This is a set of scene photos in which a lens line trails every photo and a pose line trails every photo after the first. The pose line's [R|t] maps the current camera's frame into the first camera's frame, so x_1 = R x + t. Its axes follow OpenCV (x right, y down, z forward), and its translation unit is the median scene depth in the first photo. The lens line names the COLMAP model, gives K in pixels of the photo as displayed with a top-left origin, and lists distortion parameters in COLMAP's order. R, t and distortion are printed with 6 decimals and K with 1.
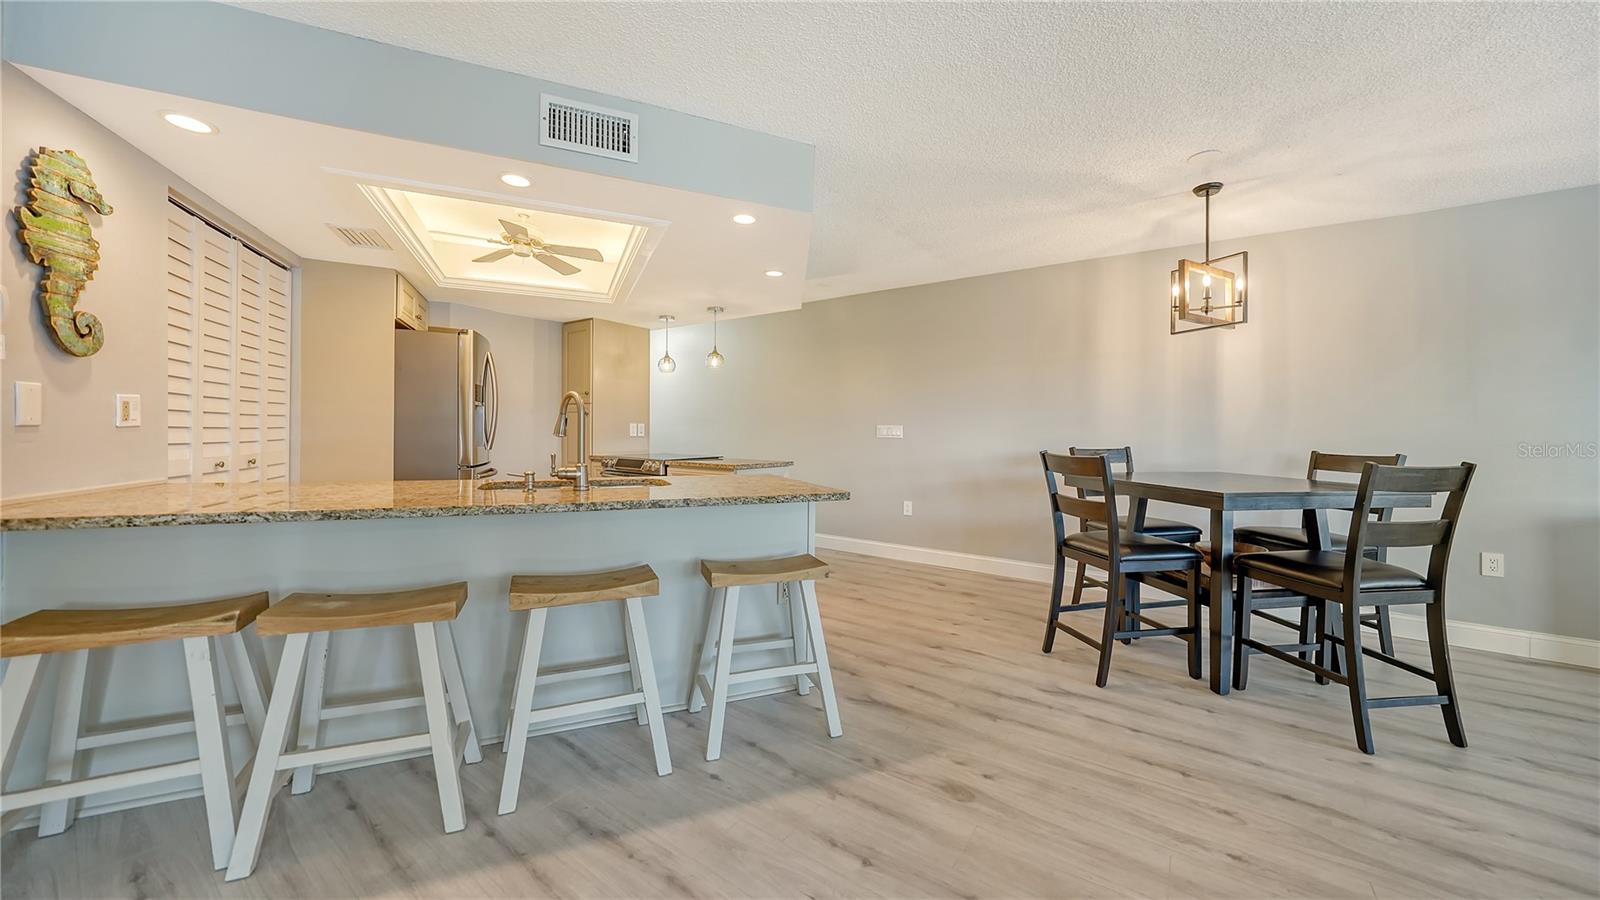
lens RADIAL K [[562.9, 0, 800.0], [0, 562.9, 450.0], [0, 0, 1]] dist [-0.008428, 0.000217]
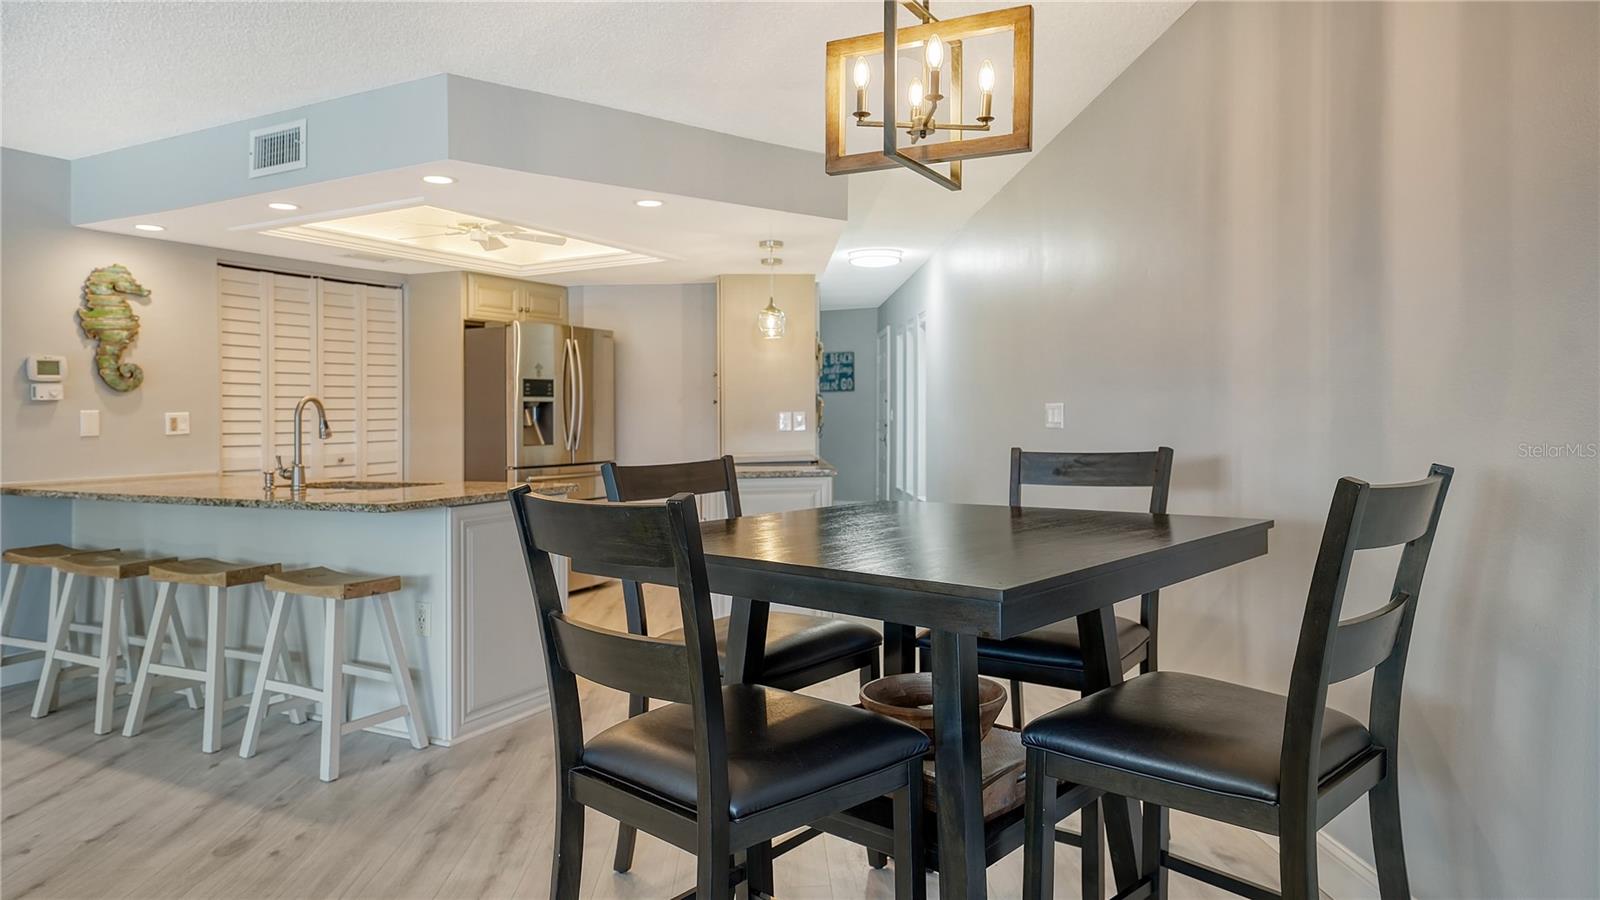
lens RADIAL K [[988.2, 0, 800.0], [0, 988.2, 450.0], [0, 0, 1]] dist [0.028600, 0.000767]
pose [[0.612253, 0.004984, -0.790647, 1.974169], [-0.000867, 0.999984, 0.005631, -0.018679], [0.790662, -0.002762, 0.612247, 0.715186]]
